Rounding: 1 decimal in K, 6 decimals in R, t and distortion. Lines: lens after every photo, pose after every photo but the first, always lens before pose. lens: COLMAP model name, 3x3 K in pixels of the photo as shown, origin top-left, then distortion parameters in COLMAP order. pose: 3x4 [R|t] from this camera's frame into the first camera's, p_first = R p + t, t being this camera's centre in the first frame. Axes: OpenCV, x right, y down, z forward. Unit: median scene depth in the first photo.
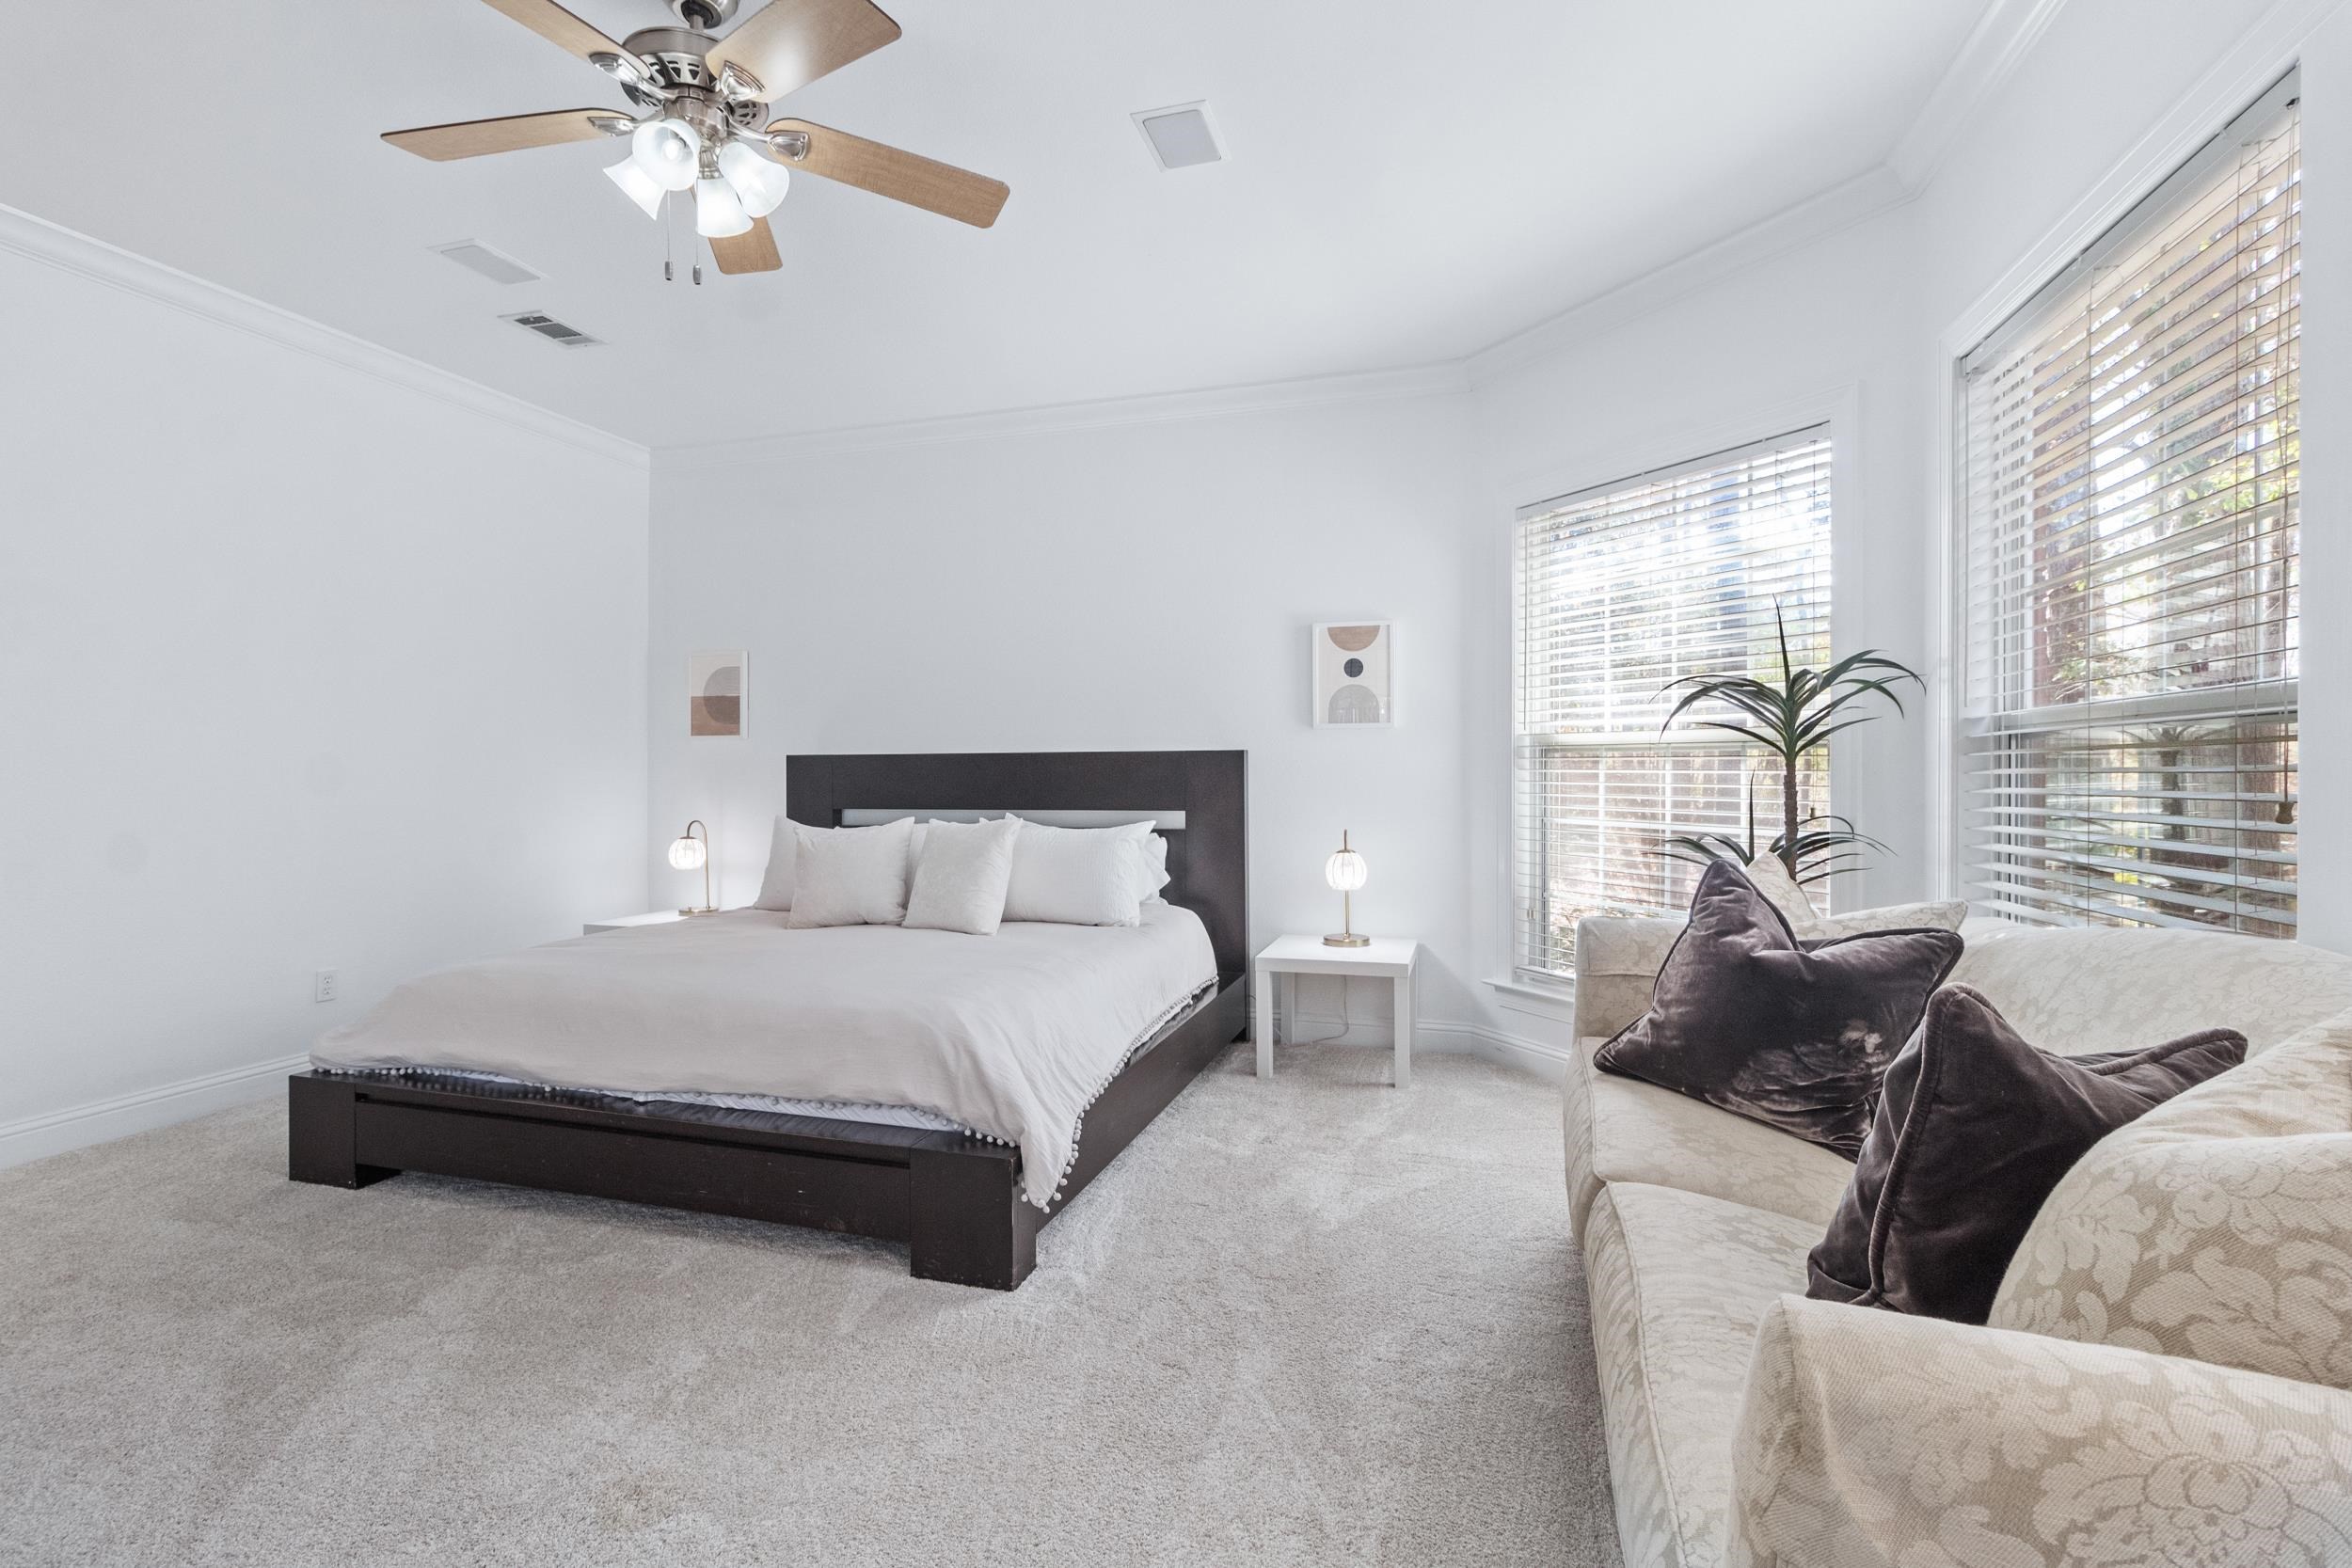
lens RADIAL K [[1088.6, 0, 1192.5], [0, 1088.6, 770.3], [0, 0, 1]] dist [0.000345, 0.000934]
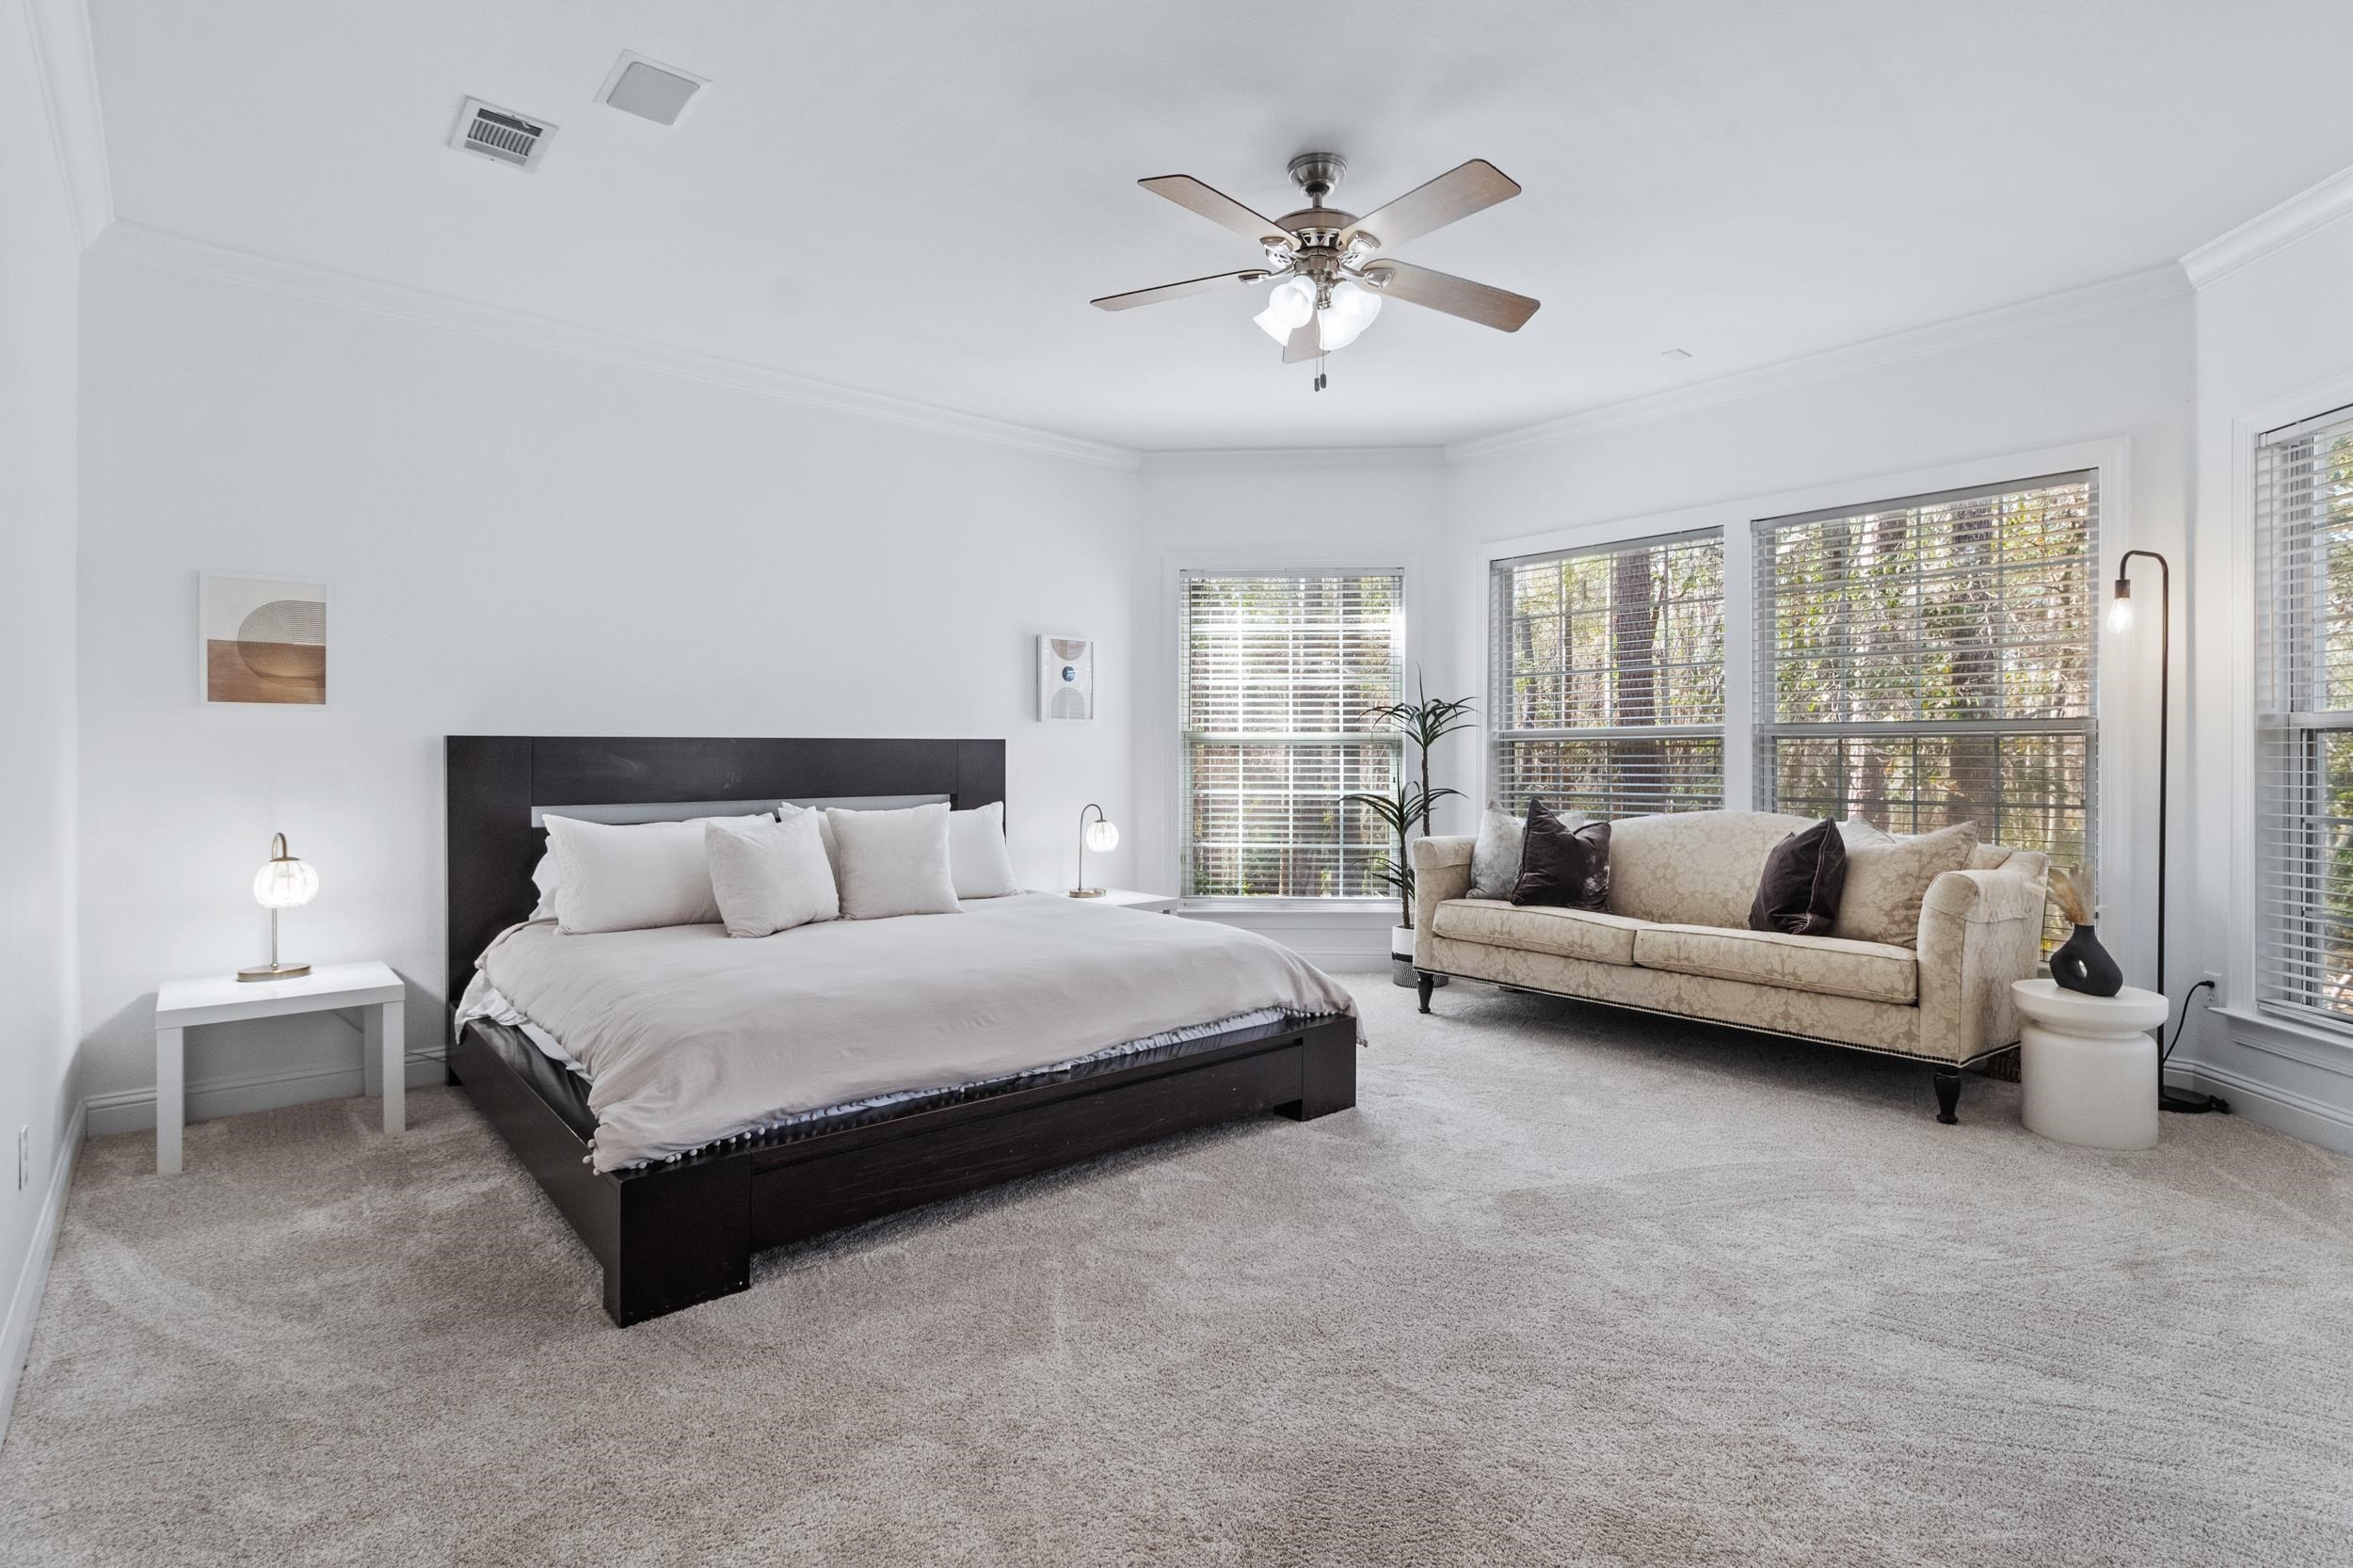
lens RADIAL K [[1089.2, 0, 1179.0], [0, 1089.2, 782.3], [0, 0, 1]] dist [0.000345, 0.000934]
pose [[0.551697, -0.018740, 0.833834, -0.892432], [-0.002329, 0.999709, 0.024010, -0.000612], [-0.834042, -0.015188, 0.551493, 0.222750]]
